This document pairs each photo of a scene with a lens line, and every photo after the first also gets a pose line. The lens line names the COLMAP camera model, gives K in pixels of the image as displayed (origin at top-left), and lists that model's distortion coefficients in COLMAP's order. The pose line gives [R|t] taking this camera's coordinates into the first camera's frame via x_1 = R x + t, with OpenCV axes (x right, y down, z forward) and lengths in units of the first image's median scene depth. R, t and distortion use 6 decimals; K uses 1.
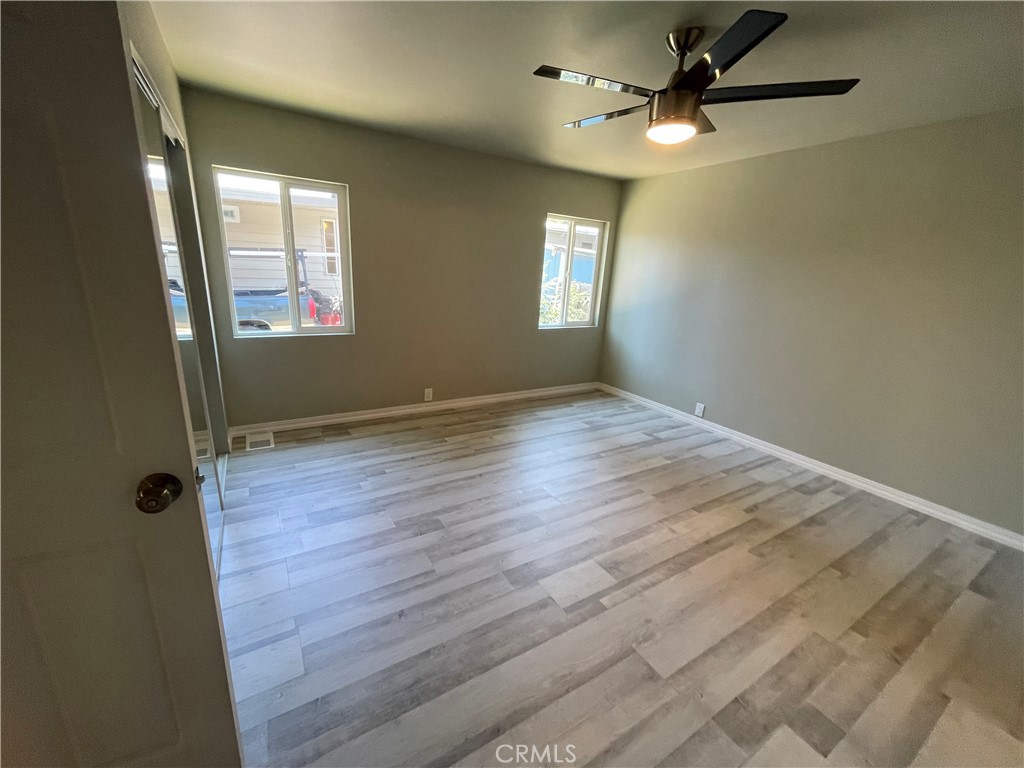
lens RADIAL K [[413.7, 0, 510.4], [0, 413.7, 380.8], [0, 0, 1]] dist [-0.002520, 0.002742]
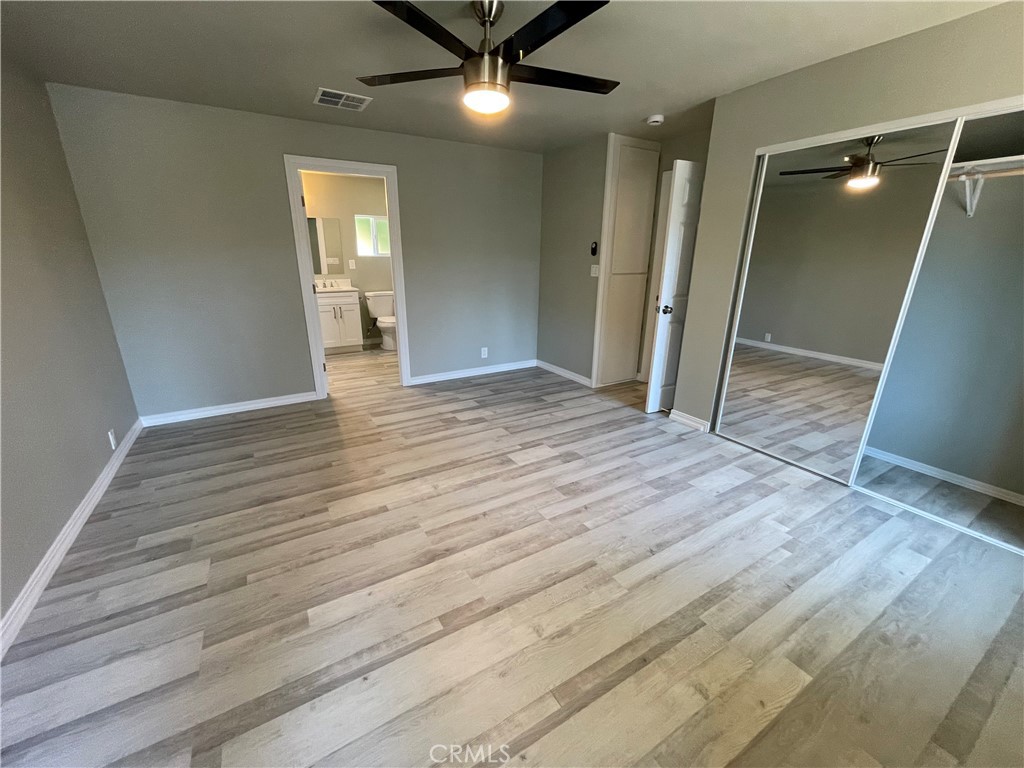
lens RADIAL K [[413.7, 0, 508.2], [0, 413.7, 384.9], [0, 0, 1]] dist [-0.002520, 0.002742]
pose [[-0.997971, -0.063430, -0.005494, 0.235866], [-0.056450, 0.841638, 0.537084, -0.453889], [-0.029443, 0.536304, -0.843511, 1.813652]]
